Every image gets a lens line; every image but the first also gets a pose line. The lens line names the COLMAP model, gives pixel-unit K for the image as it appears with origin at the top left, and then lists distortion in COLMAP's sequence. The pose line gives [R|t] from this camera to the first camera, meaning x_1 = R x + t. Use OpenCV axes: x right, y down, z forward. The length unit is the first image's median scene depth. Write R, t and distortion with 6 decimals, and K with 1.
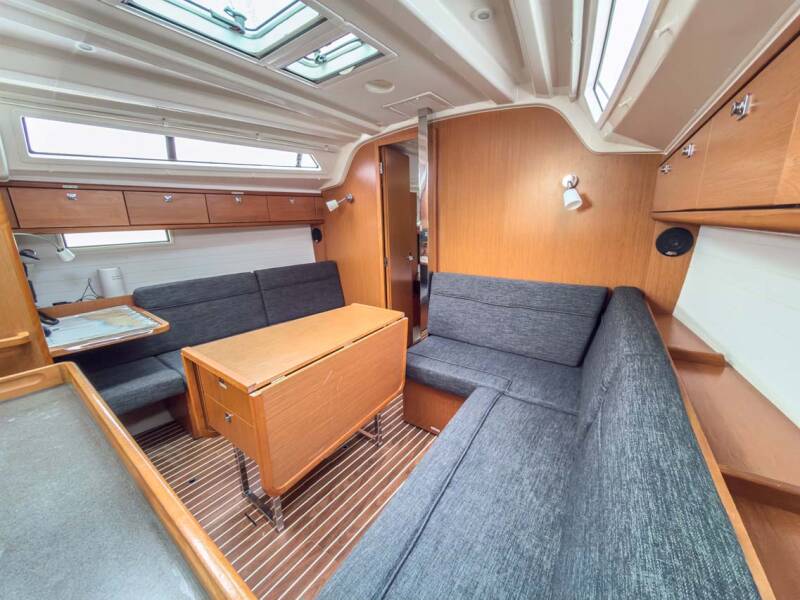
lens RADIAL K [[315.8, 0, 402.4], [0, 315.8, 297.9], [0, 0, 1]] dist [0.000808, -0.000623]
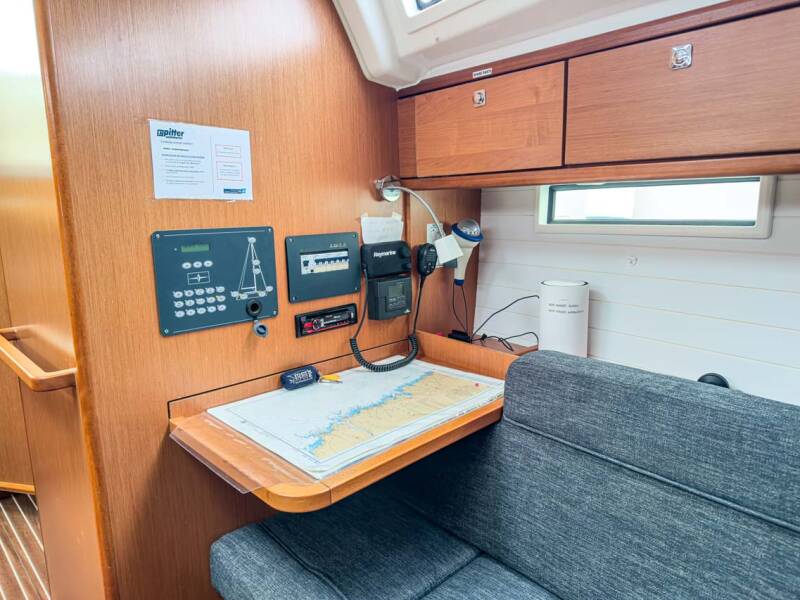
lens RADIAL K [[557.8, 0, 398.0], [0, 557.8, 301.5], [0, 0, 1]] dist [0.017074, -0.020255]
pose [[-0.149587, 0.195533, -0.969222, -0.269243], [-0.220045, 0.949084, 0.225431, -0.204814], [0.963952, 0.246994, -0.098944, 1.003703]]
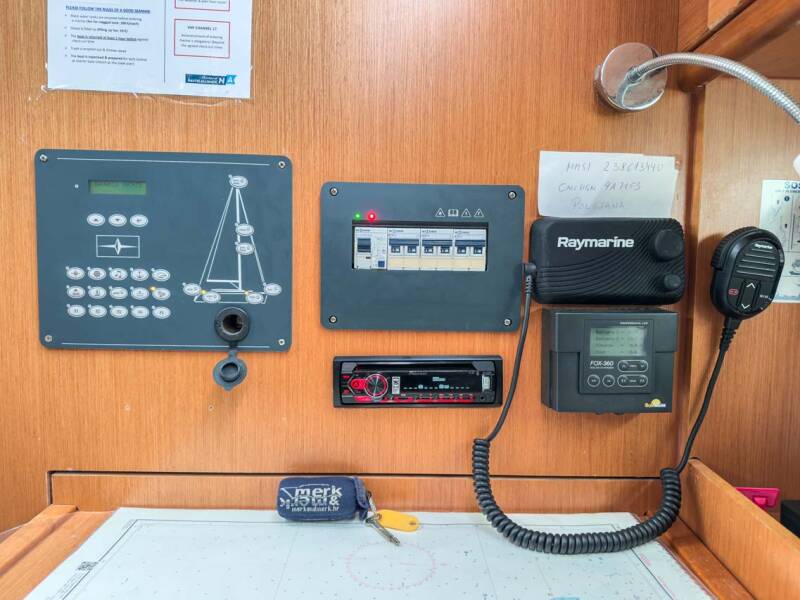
lens RADIAL K [[557.8, 0, 405.1], [0, 557.8, 302.1], [0, 0, 1]] dist [0.017074, -0.020255]
pose [[-0.781041, 0.048389, -0.622602, -0.790239], [-0.158618, 0.948923, 0.272735, -0.120578], [0.603999, 0.311774, -0.733473, 1.066732]]
